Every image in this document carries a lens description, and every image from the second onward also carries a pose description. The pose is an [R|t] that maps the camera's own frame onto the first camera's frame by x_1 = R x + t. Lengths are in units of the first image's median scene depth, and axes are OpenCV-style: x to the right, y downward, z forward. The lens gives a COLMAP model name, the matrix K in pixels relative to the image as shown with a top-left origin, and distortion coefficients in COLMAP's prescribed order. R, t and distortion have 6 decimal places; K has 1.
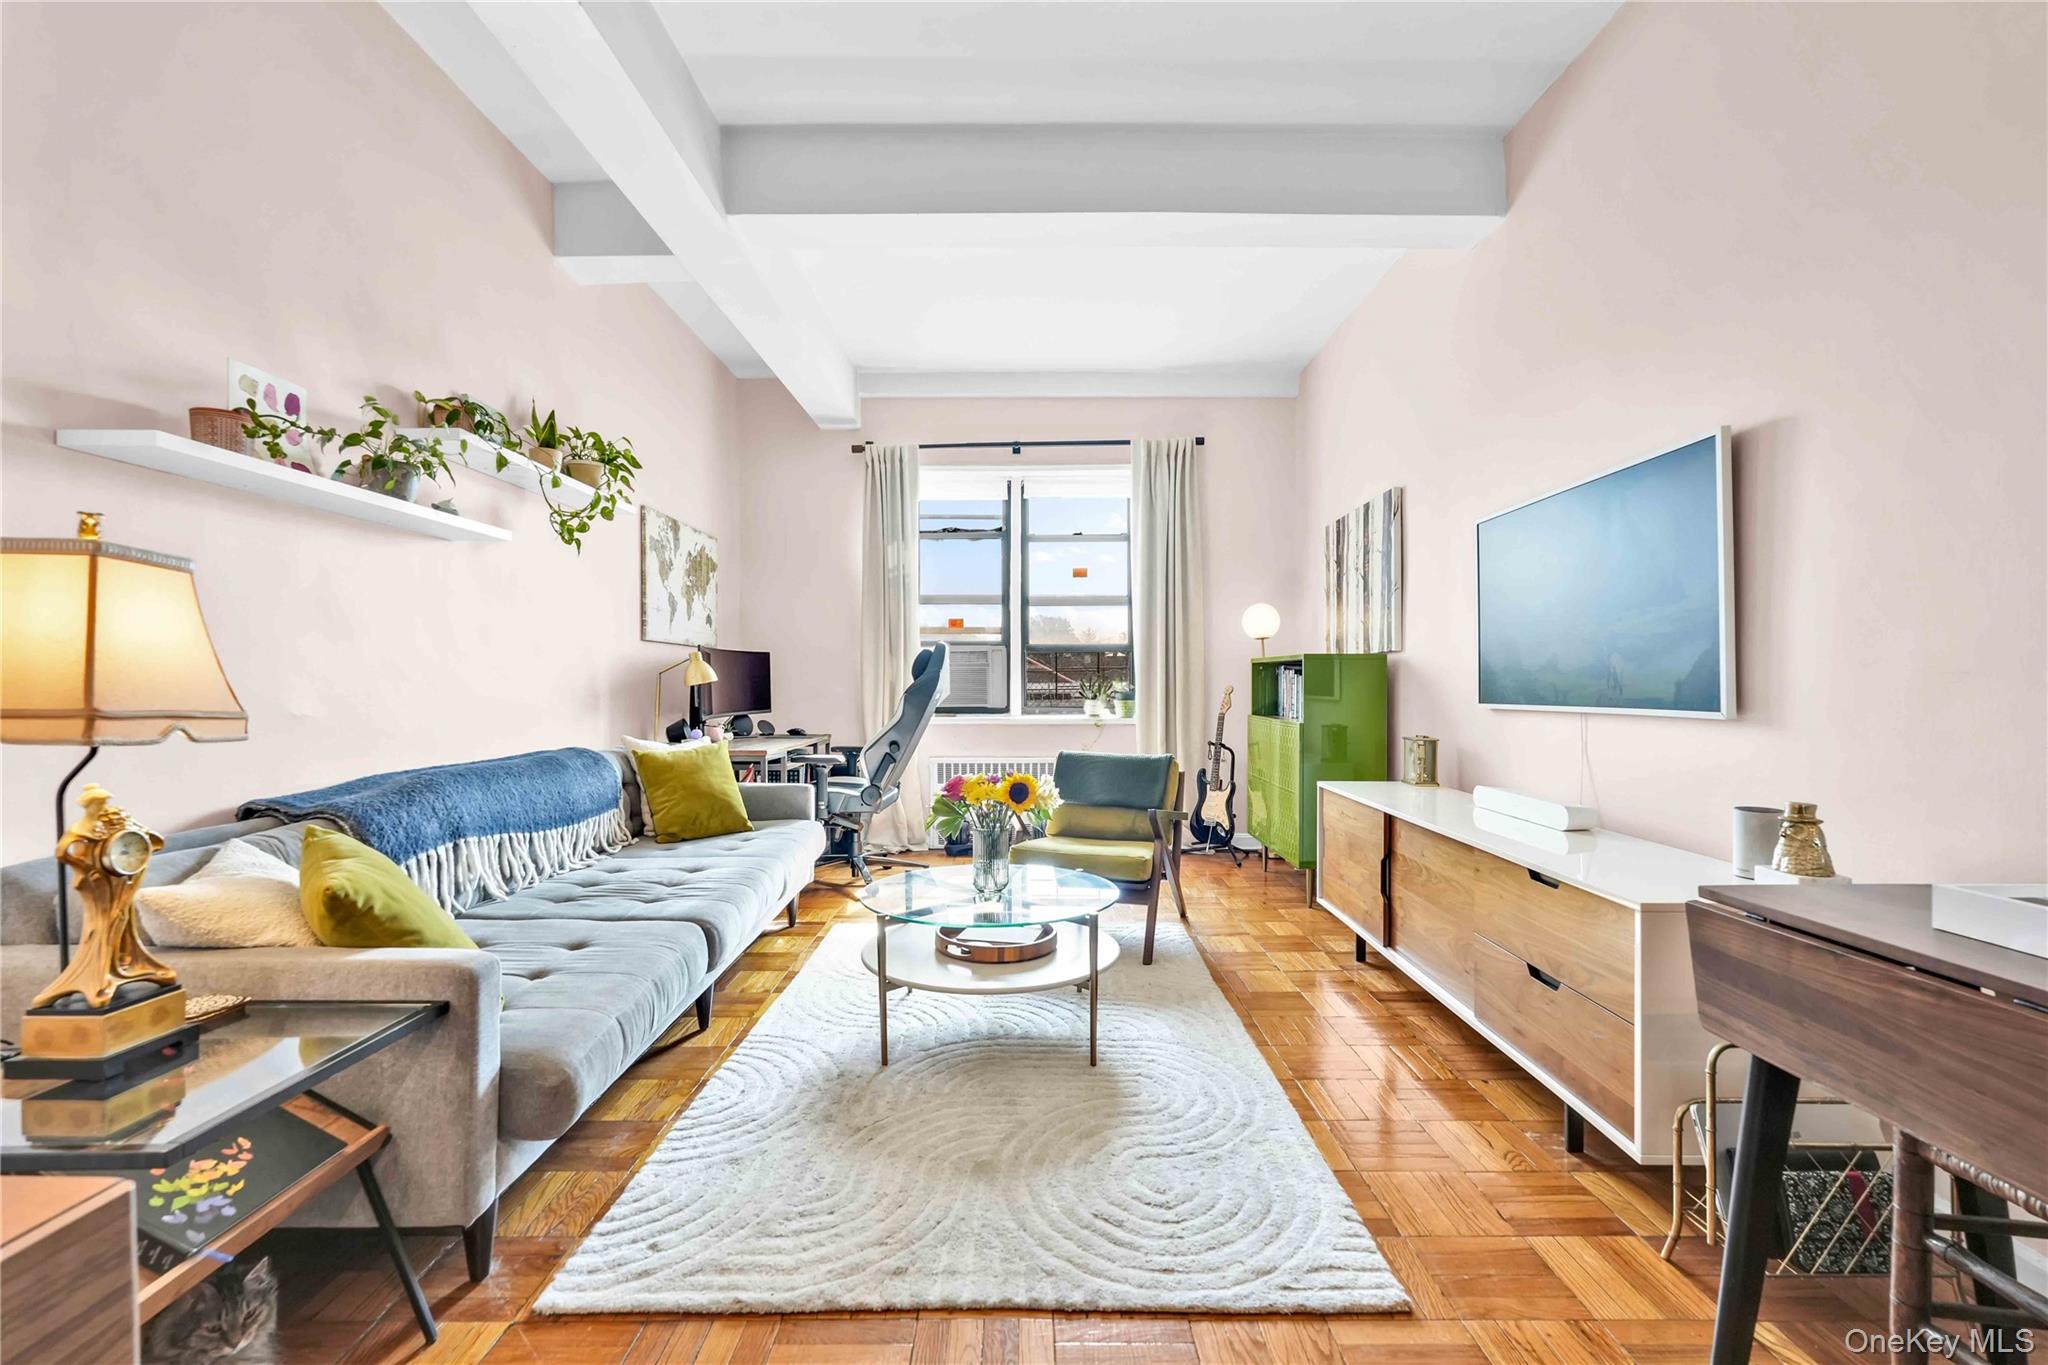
lens RADIAL K [[894.1, 0, 1024.1], [0, 894.1, 685.6], [0, 0, 1]] dist [-0.016599, 0.007799]
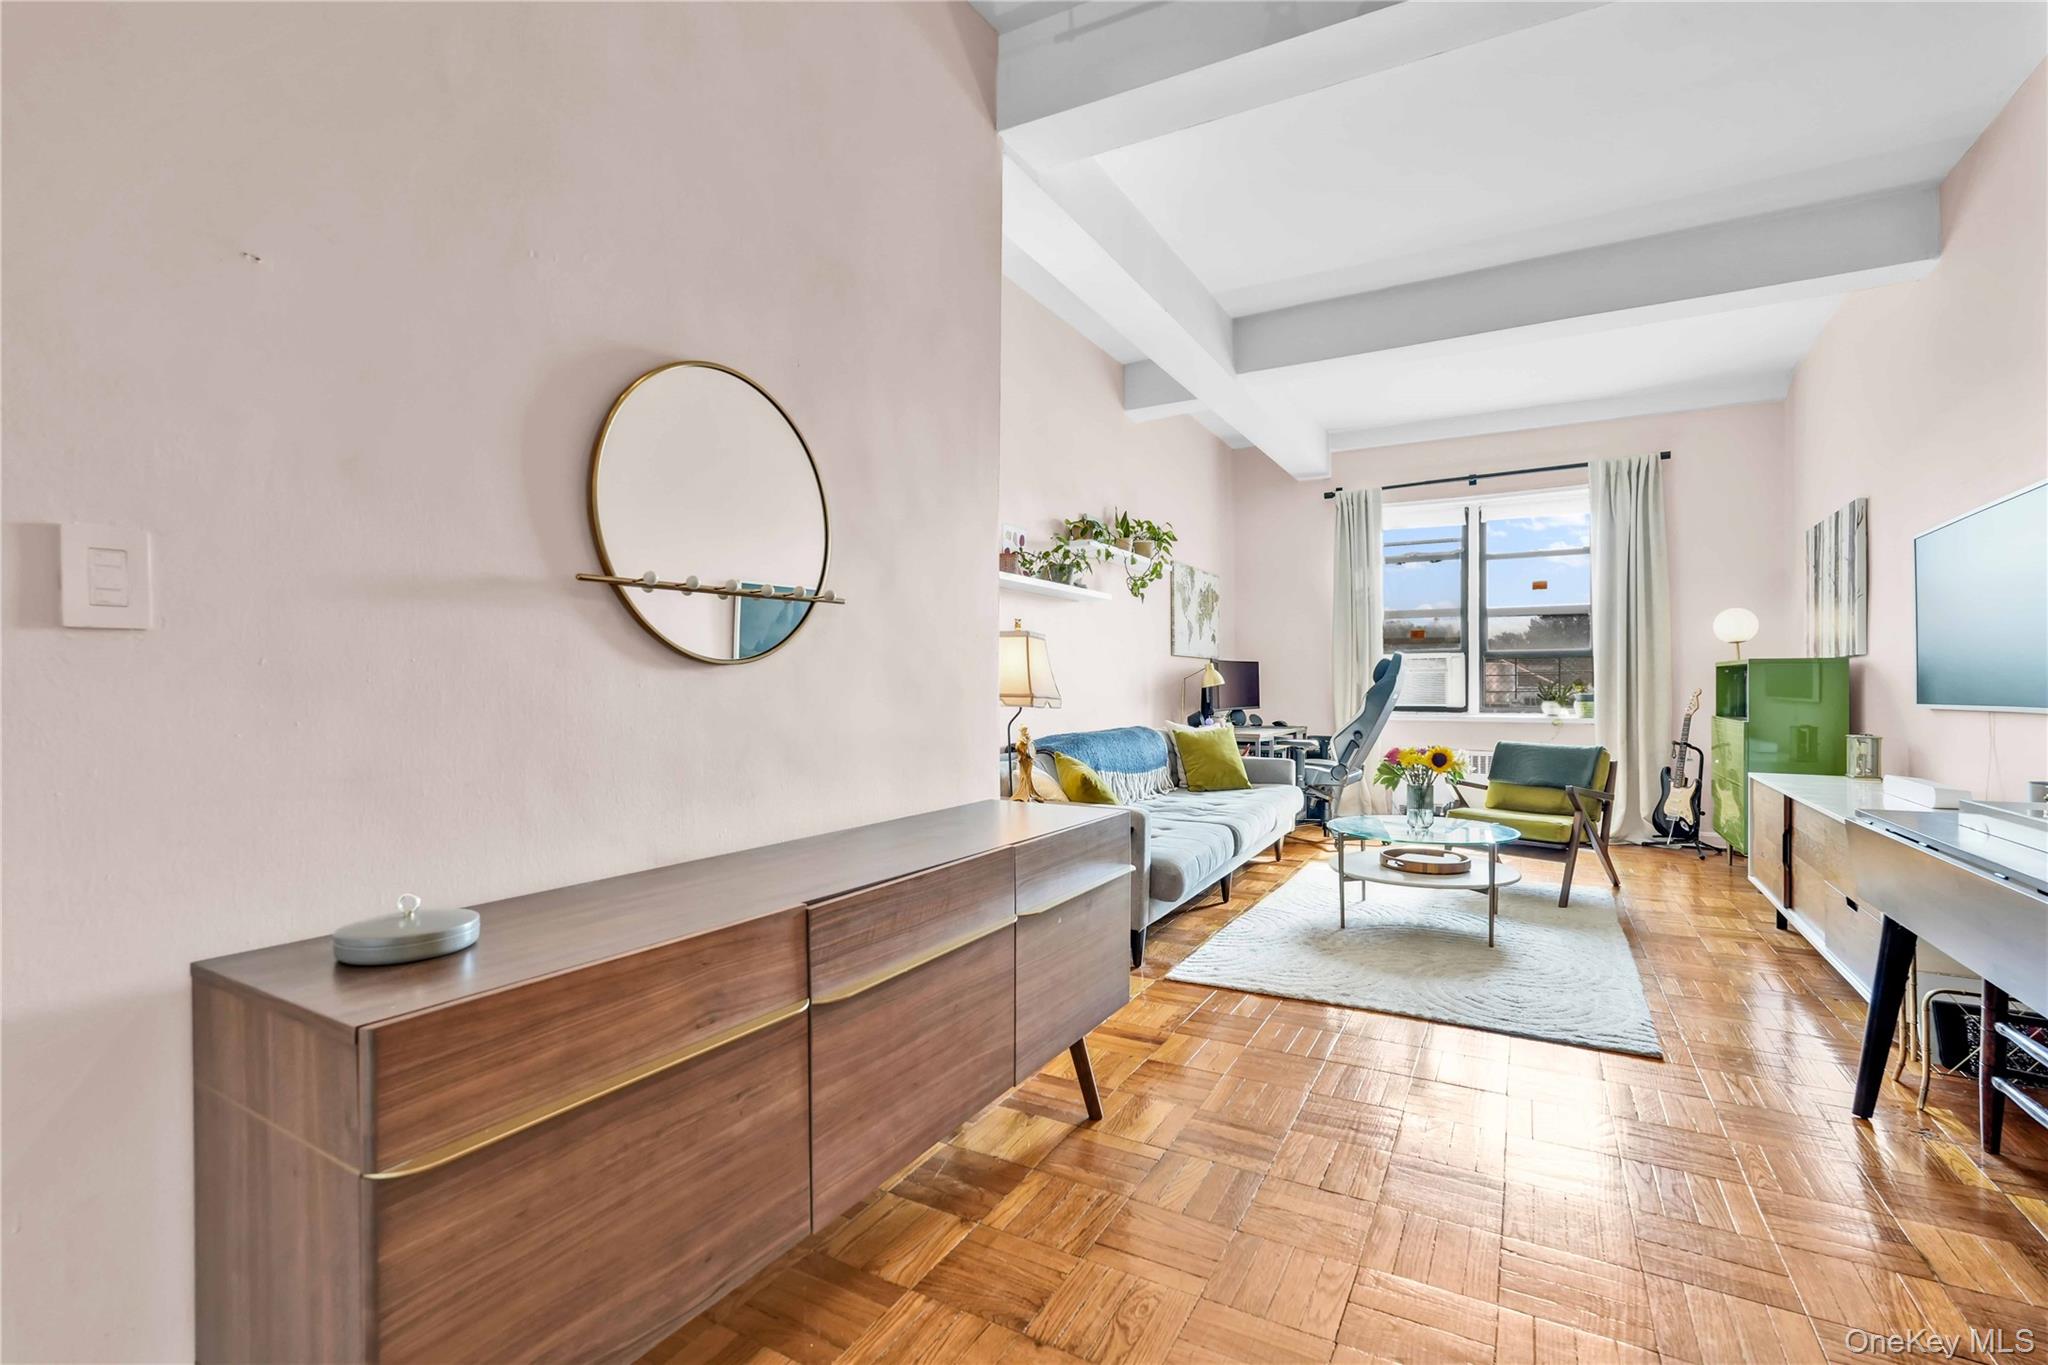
lens RADIAL K [[894.1, 0, 1024.1], [0, 894.1, 685.6], [0, 0, 1]] dist [-0.016599, 0.007799]
pose [[0.868907, 0.000562, -0.494976, 0.079528], [-0.002213, 0.999994, -0.002749, 0.002111], [0.494971, 0.003484, 0.868903, -0.385525]]
